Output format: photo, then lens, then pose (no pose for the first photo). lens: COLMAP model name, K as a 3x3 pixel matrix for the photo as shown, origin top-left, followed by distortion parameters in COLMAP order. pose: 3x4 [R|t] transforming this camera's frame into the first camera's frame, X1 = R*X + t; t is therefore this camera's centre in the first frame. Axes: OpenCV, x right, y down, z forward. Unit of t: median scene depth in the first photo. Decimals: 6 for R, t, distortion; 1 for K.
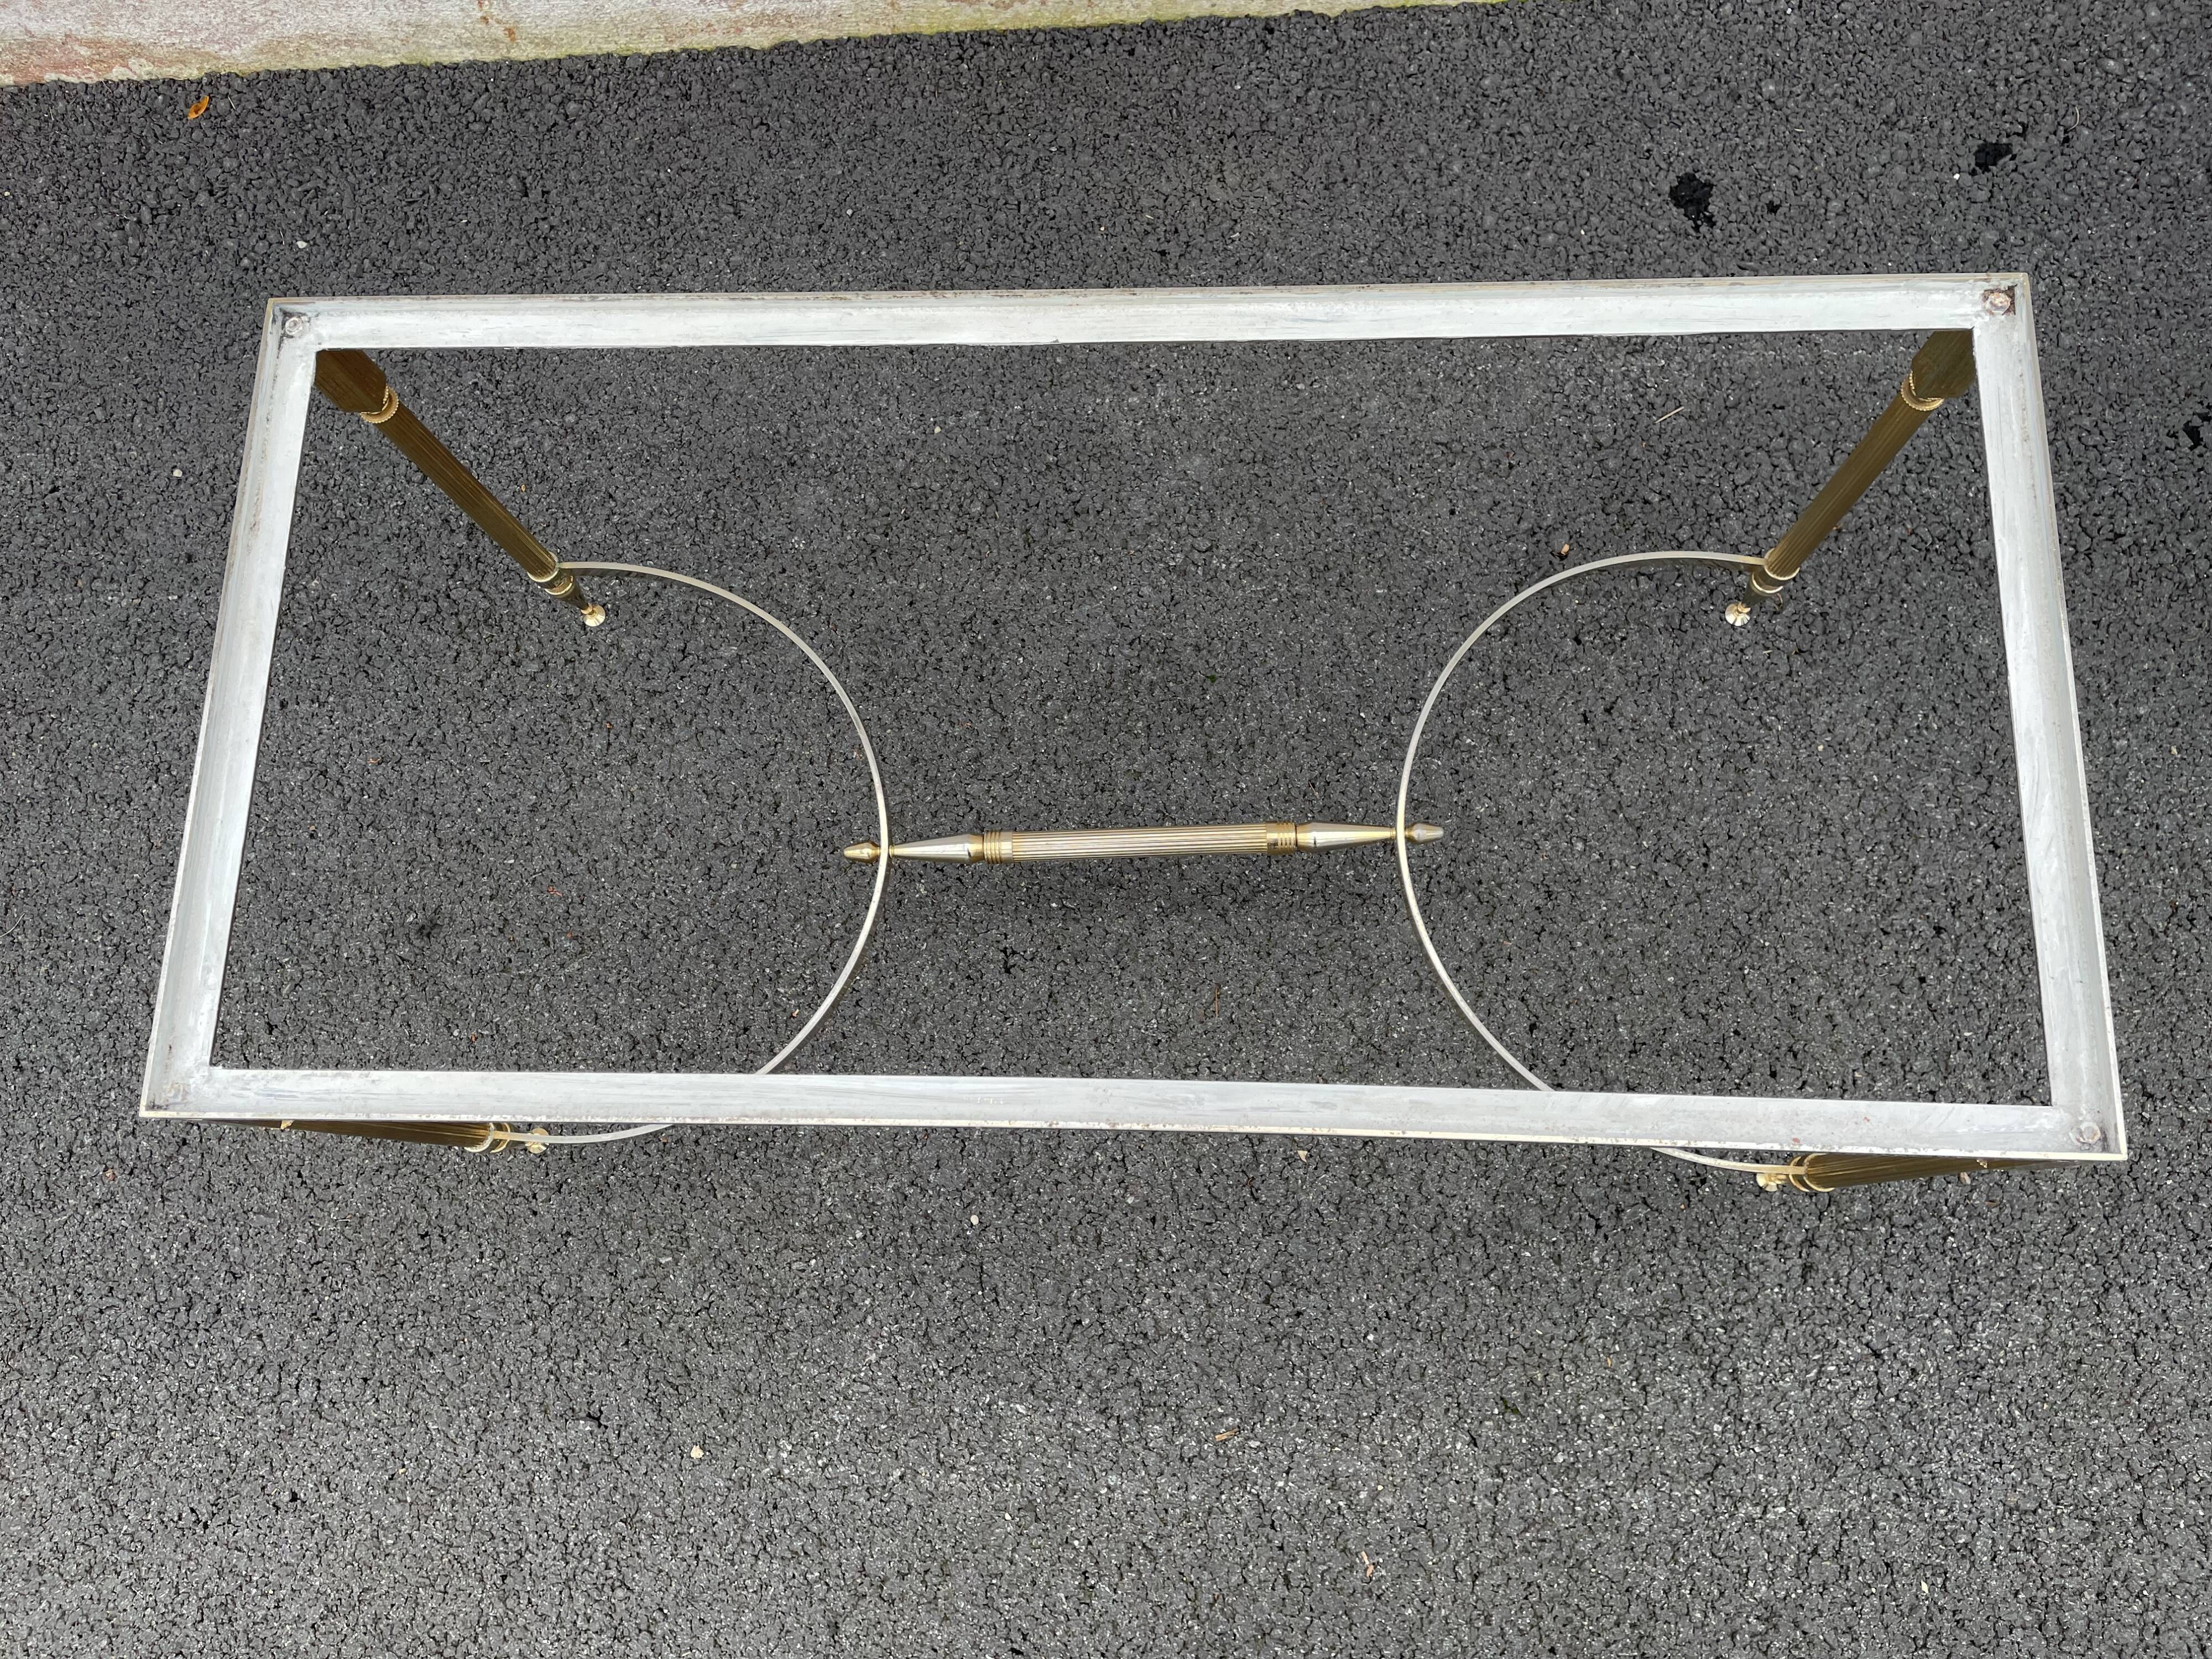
lens RADIAL K [[1675.9, 0, 1105.1], [0, 1675.9, 830.8], [0, 0, 1]] dist [0.093349, -0.126367]
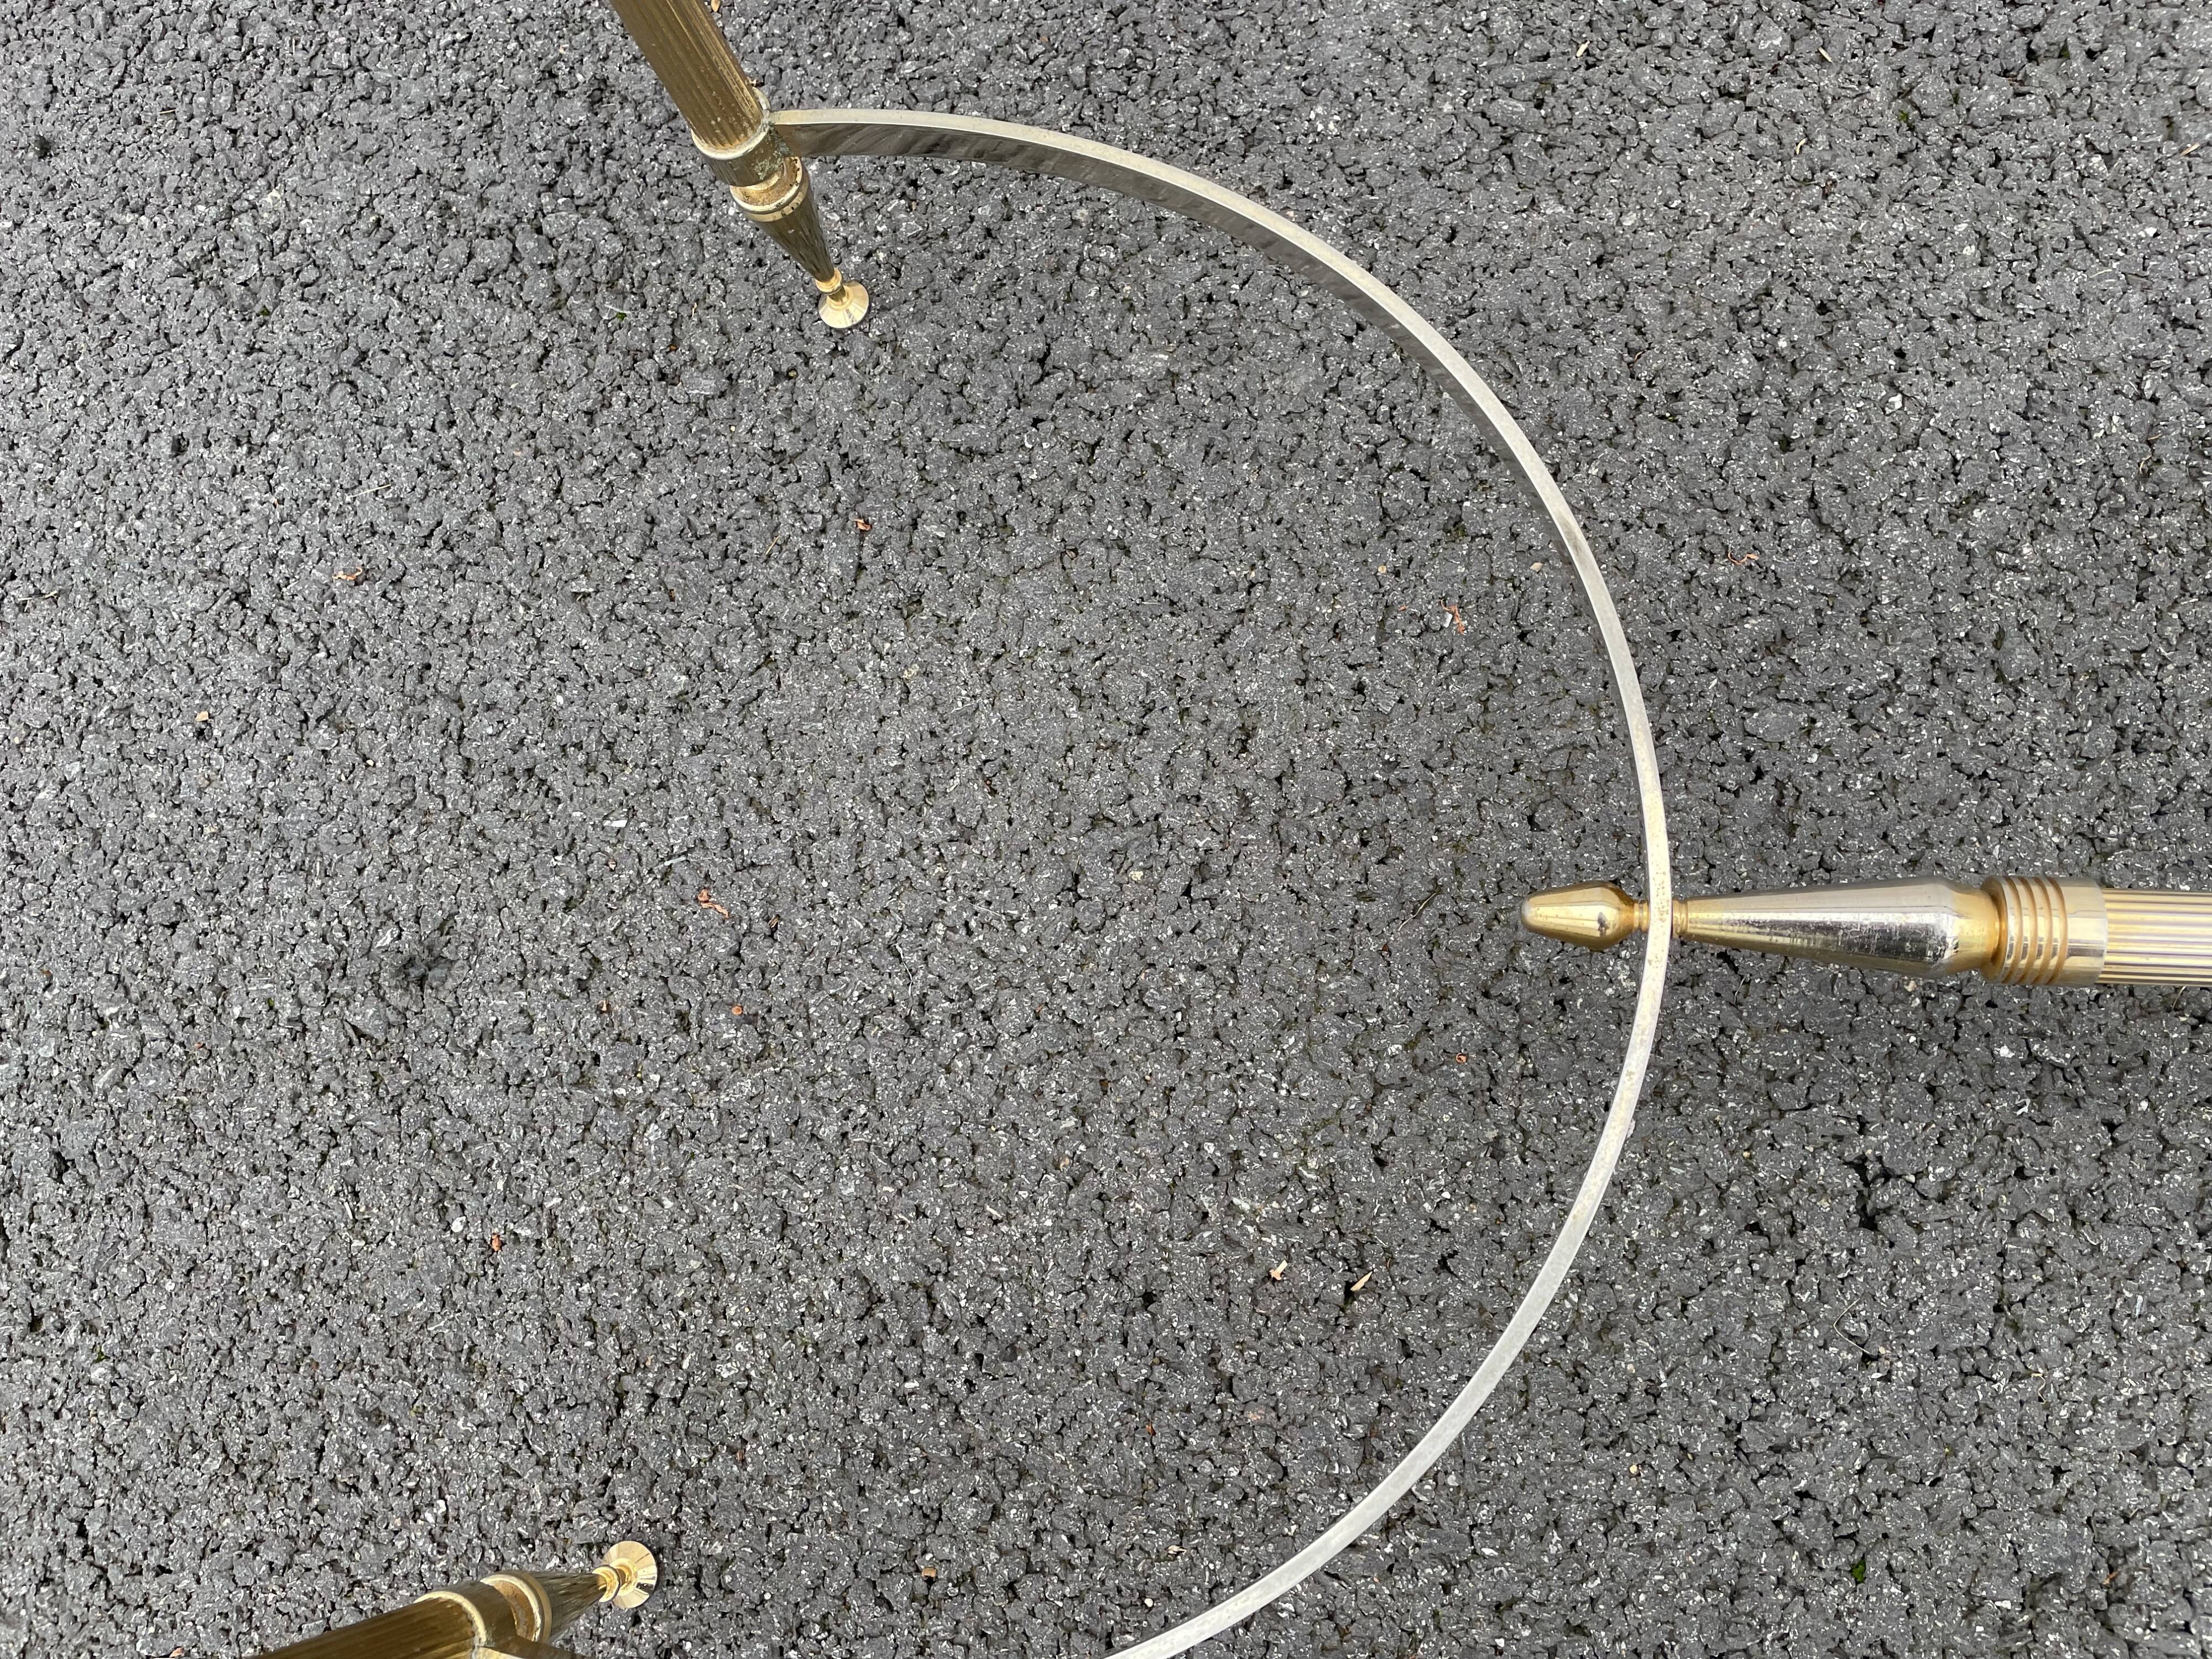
lens RADIAL K [[1703.7, 0, 1110.1], [0, 1703.7, 832.2], [0, 0, 1]] dist [0.090219, -0.128227]
pose [[0.990242, 0.073766, -0.118234, -0.177502], [-0.073165, 0.997275, 0.009418, 0.007135], [0.118607, -0.000676, 0.992941, 0.586389]]
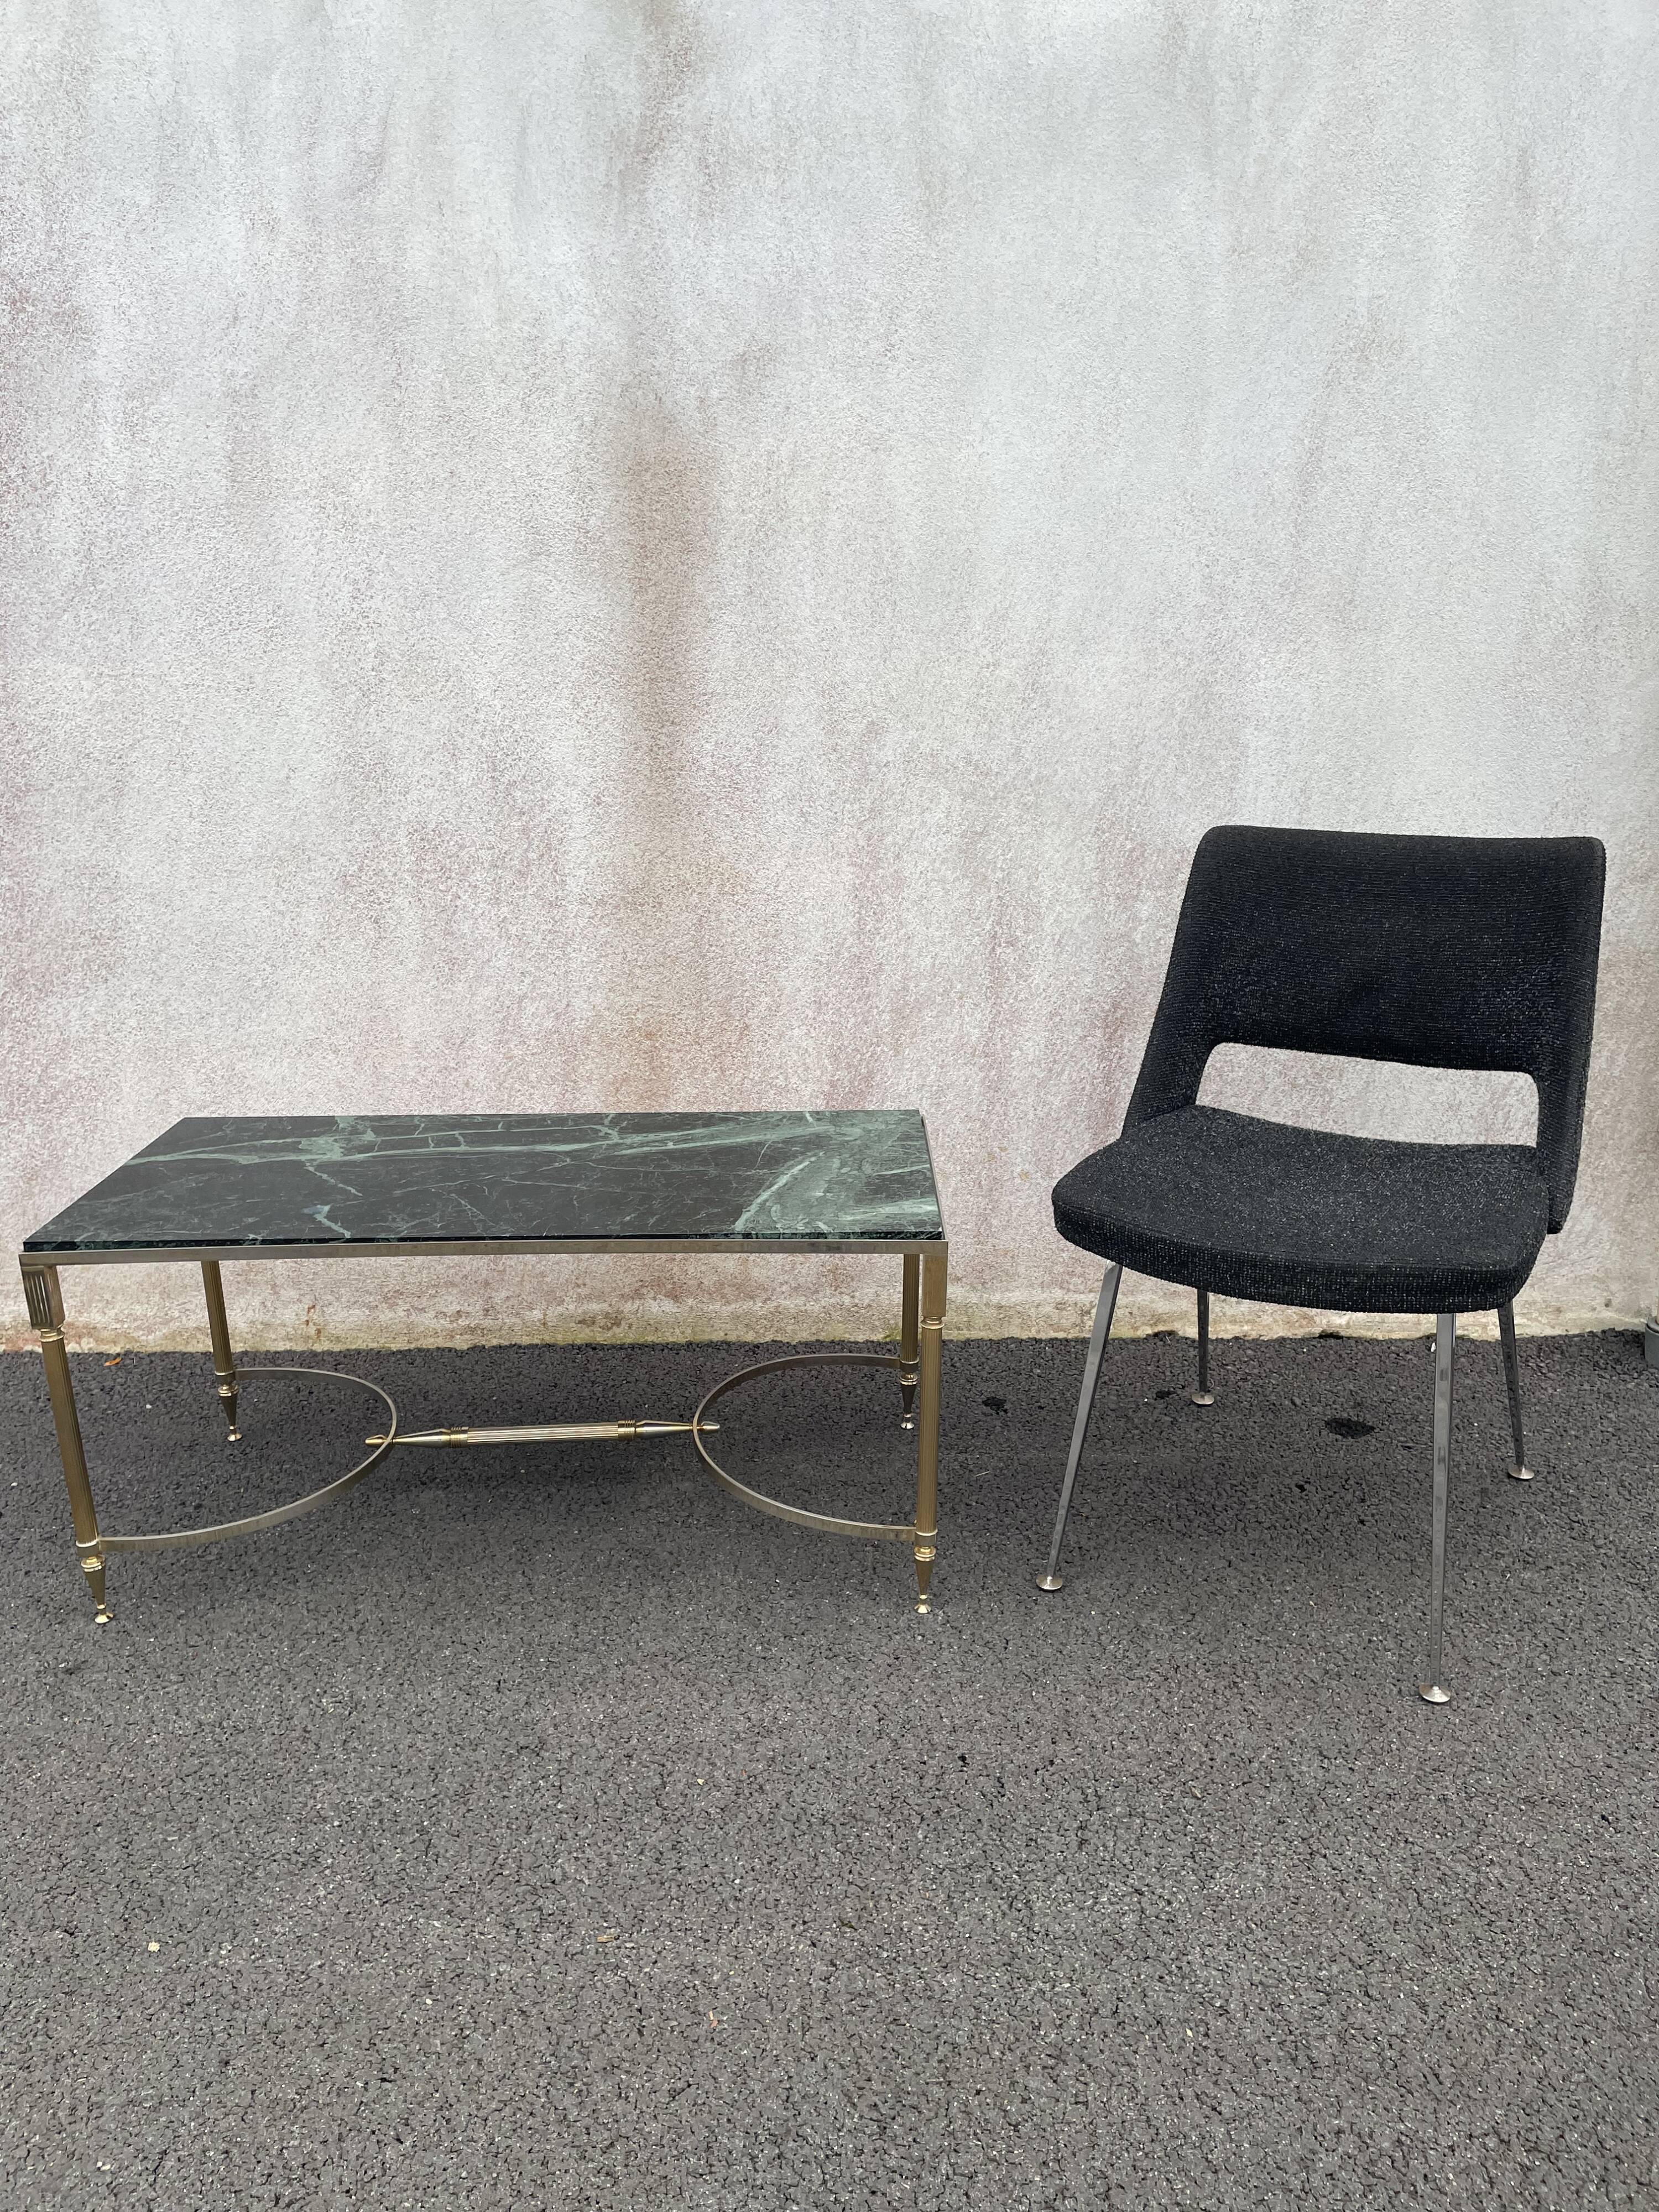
lens RADIAL K [[1663.4, 0, 828.4], [0, 1663.4, 1102.7], [0, 0, 1]] dist [0.110588, -0.180295]
pose [[0.998235, 0.059348, -0.001998, 0.173640], [-0.031631, 0.502956, -0.863733, 0.966990], [-0.050256, 0.862272, 0.503946, -0.092948]]
